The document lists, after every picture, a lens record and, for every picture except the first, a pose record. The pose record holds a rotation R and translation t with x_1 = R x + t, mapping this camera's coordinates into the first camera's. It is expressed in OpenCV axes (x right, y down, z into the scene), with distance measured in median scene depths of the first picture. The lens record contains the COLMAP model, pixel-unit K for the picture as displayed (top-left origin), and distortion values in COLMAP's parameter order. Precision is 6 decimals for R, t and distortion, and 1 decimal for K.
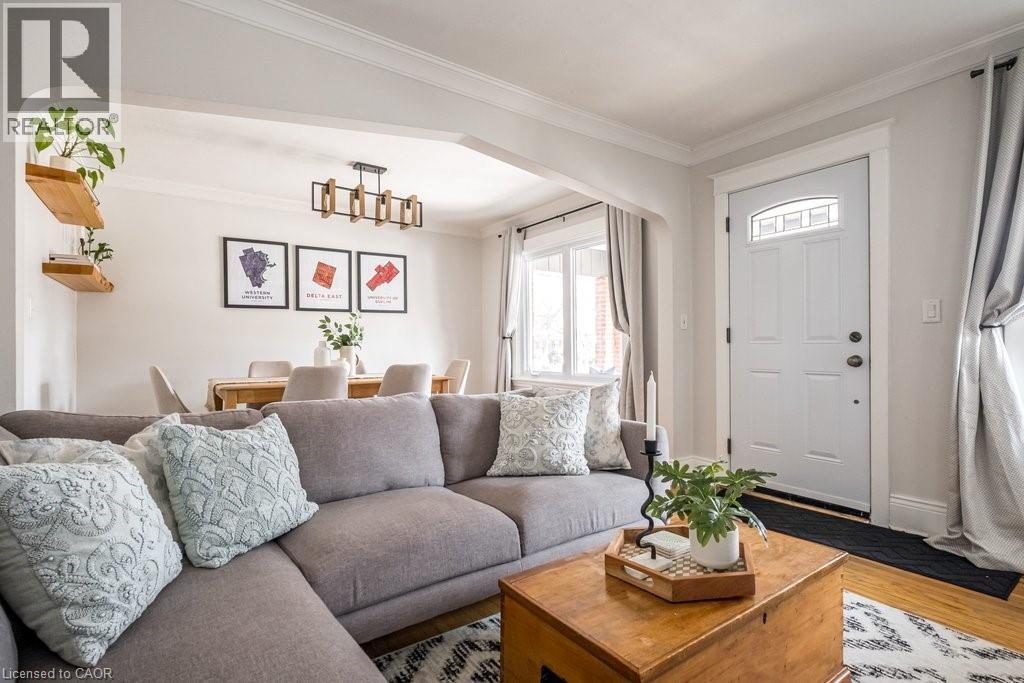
lens RADIAL K [[494.7, 0, 512.0], [0, 494.7, 341.5], [0, 0, 1]] dist [-0.002303, -0.000311]
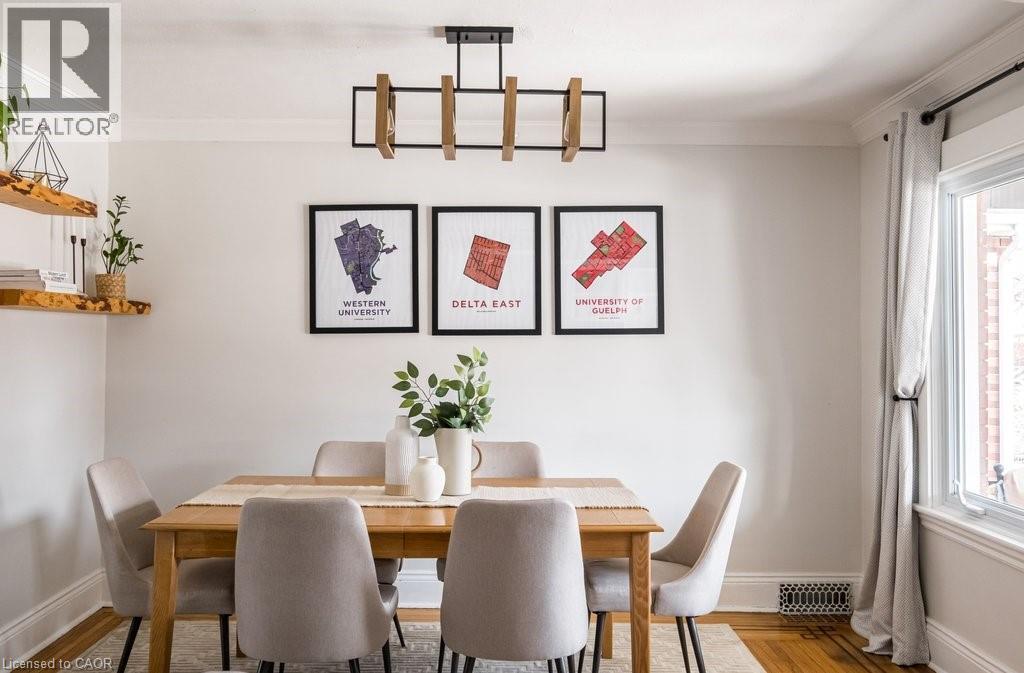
lens RADIAL K [[903.7, 0, 511.5], [0, 903.7, 318.3], [0, 0, 1]] dist [-0.002001, 0.005919]
pose [[0.822138, -0.004476, -0.569271, 0.163219], [-0.003911, 0.999901, -0.013510, -0.069502], [0.569275, 0.013333, 0.822039, 0.289895]]
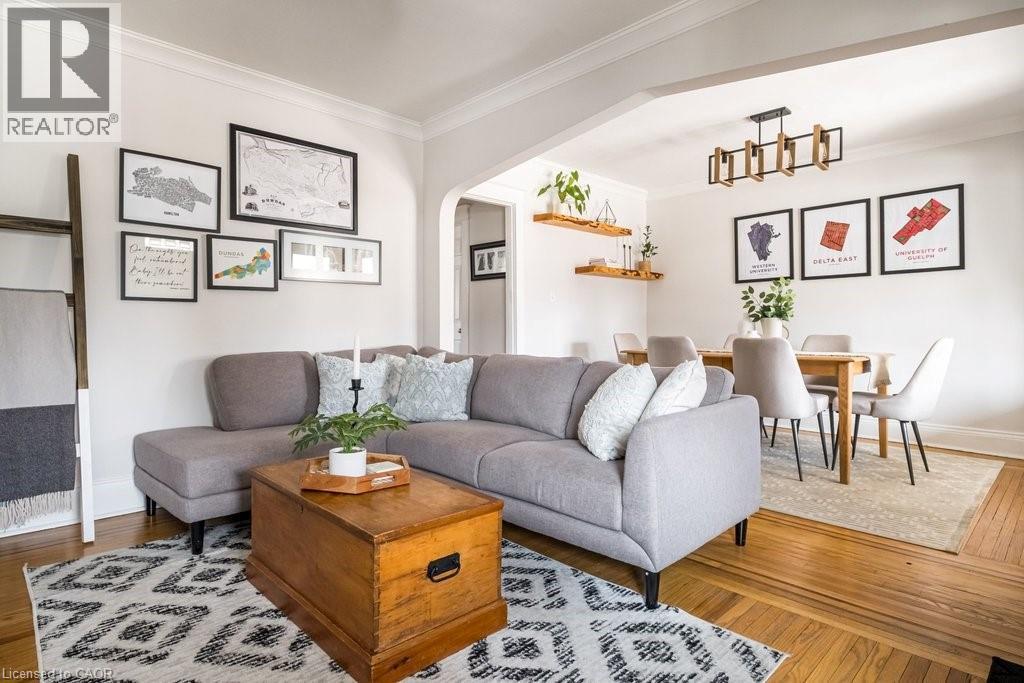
lens RADIAL K [[557.6, 0, 517.0], [0, 557.6, 327.7], [0, 0, 1]] dist [-0.001419, 0.000028]
pose [[0.153540, 0.006647, -0.988120, 0.513703], [0.008068, 0.999936, 0.007980, 0.012852], [0.988109, -0.009197, 0.153477, 0.330084]]
